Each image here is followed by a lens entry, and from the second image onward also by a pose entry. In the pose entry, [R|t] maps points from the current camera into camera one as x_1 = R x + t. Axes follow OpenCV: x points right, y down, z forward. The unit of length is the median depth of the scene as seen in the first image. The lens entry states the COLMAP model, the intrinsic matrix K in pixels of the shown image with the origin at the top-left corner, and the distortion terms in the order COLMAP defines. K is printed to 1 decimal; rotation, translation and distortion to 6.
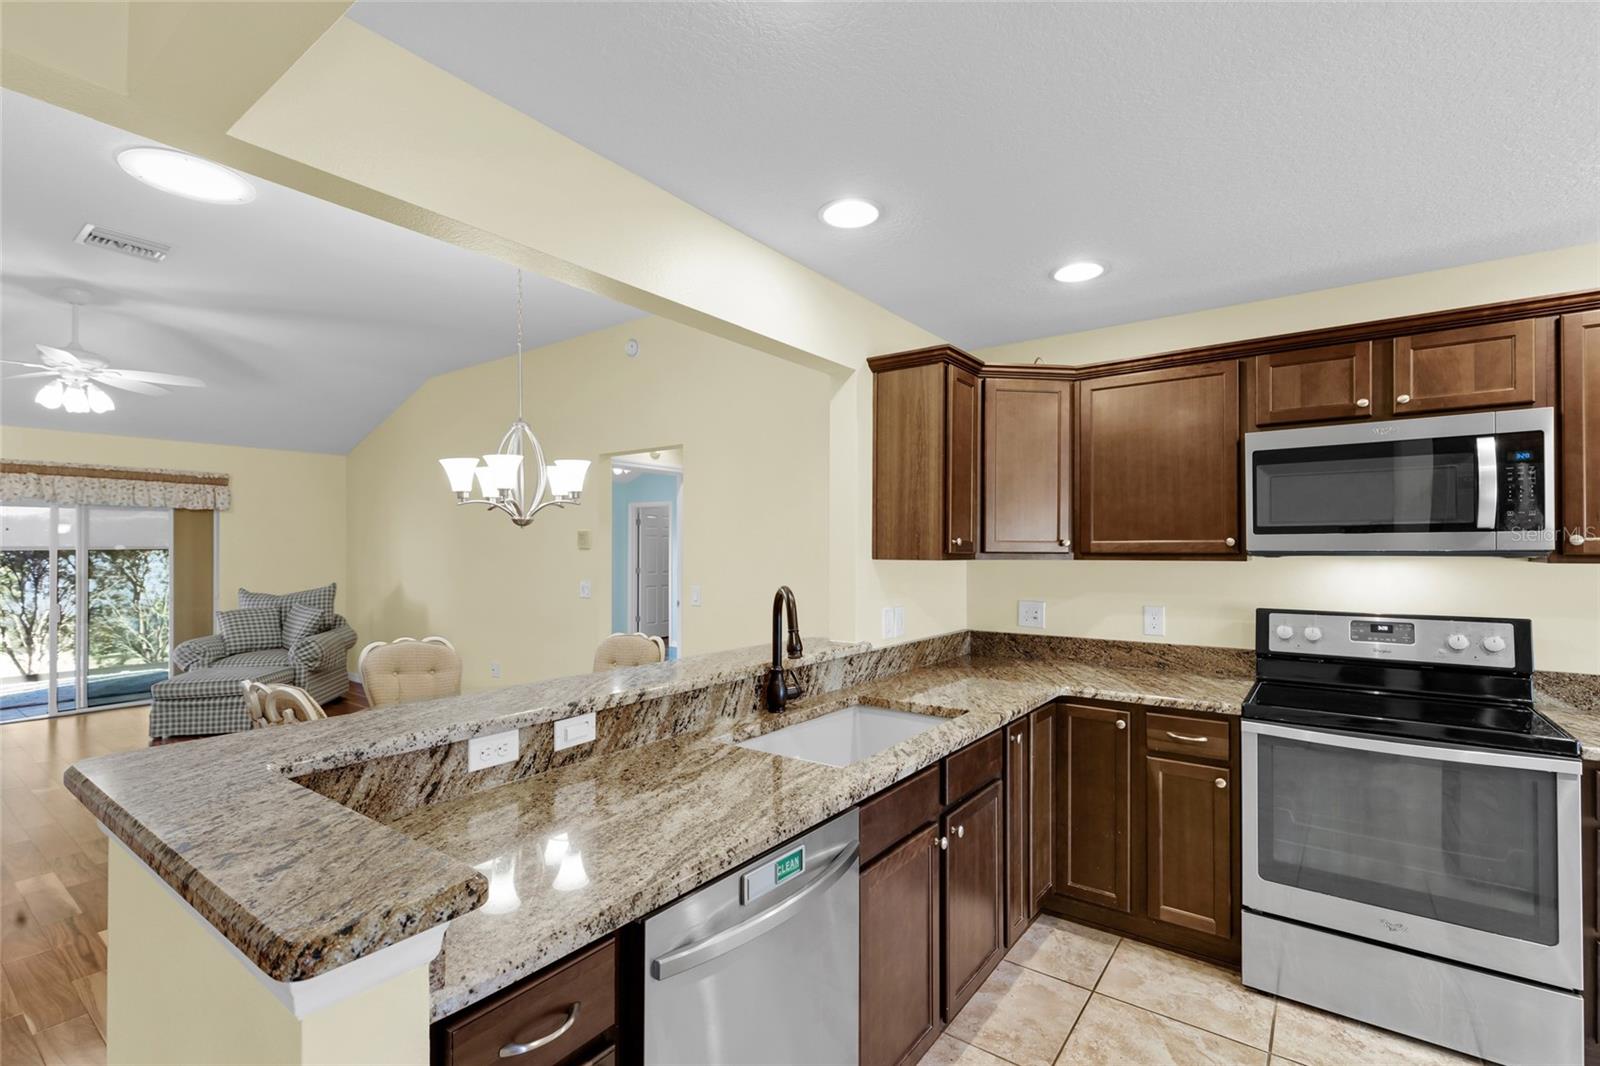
lens RADIAL K [[725.3, 0, 789.2], [0, 725.3, 543.3], [0, 0, 1]] dist [0.006867, -0.000266]
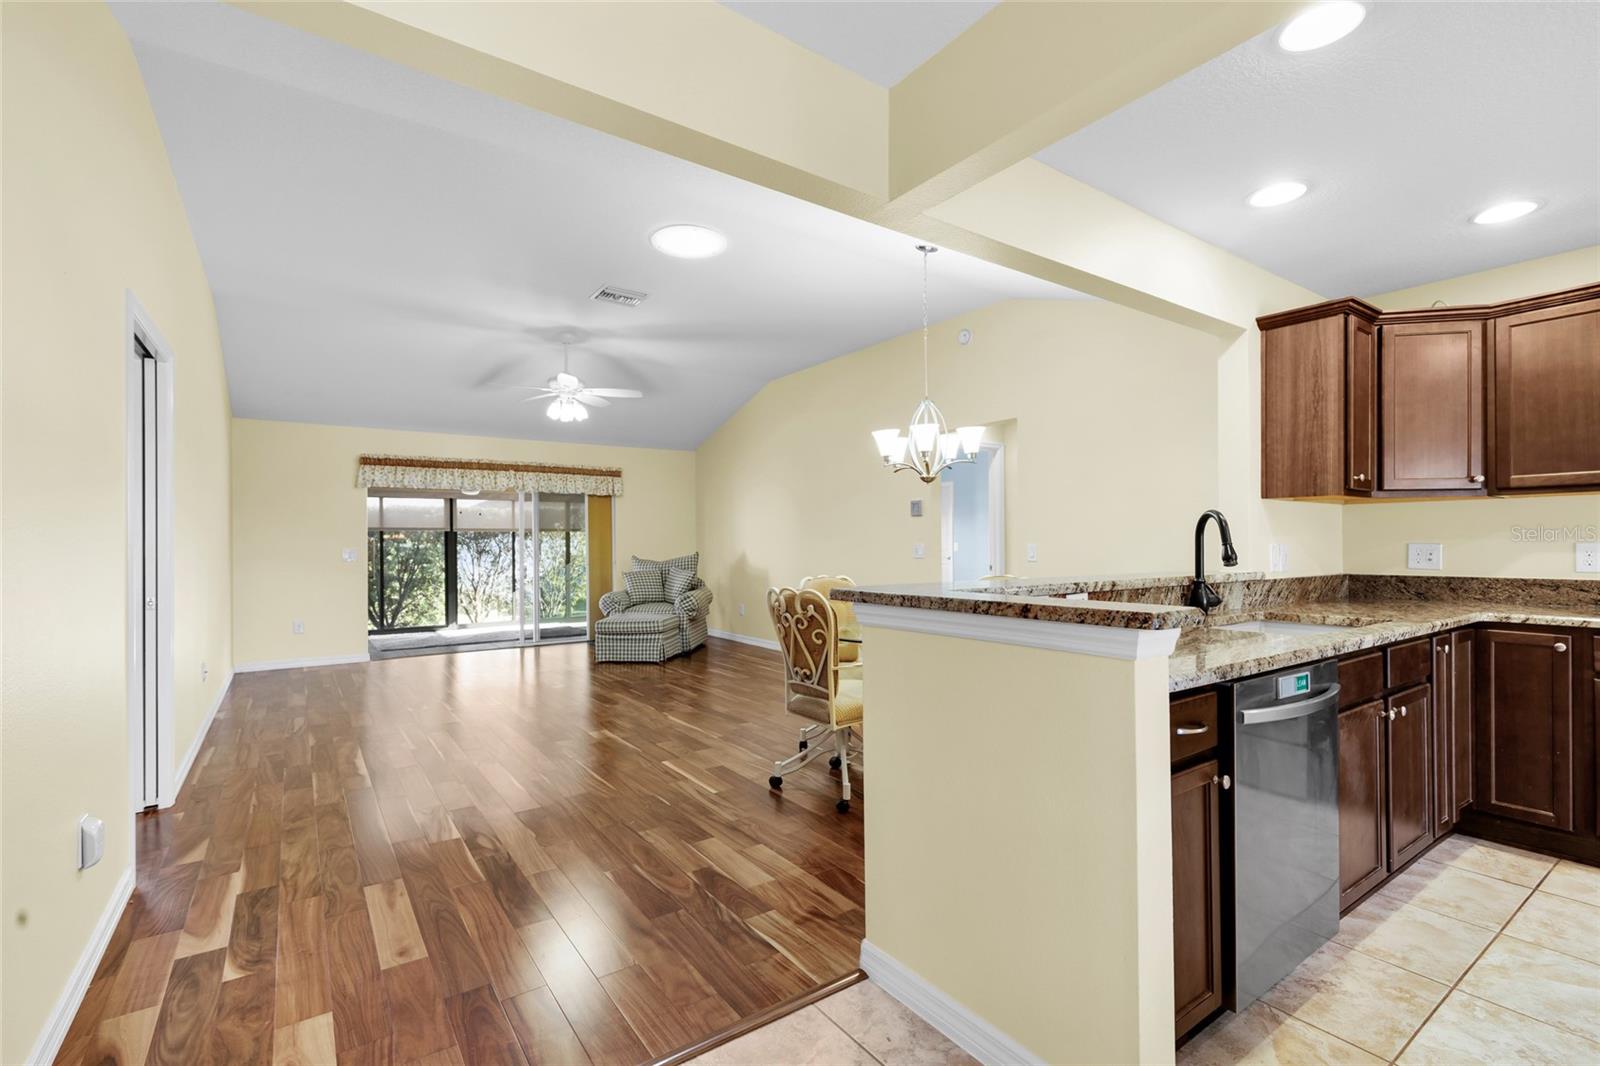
lens RADIAL K [[715.1, 0, 785.3], [0, 715.1, 539.5], [0, 0, 1]] dist [0.002997, 0.000076]
pose [[0.948009, -0.007040, -0.318166, -0.238065], [0.008660, 0.999956, 0.003675, 0.077406], [0.318126, -0.006240, 0.948028, -0.284600]]
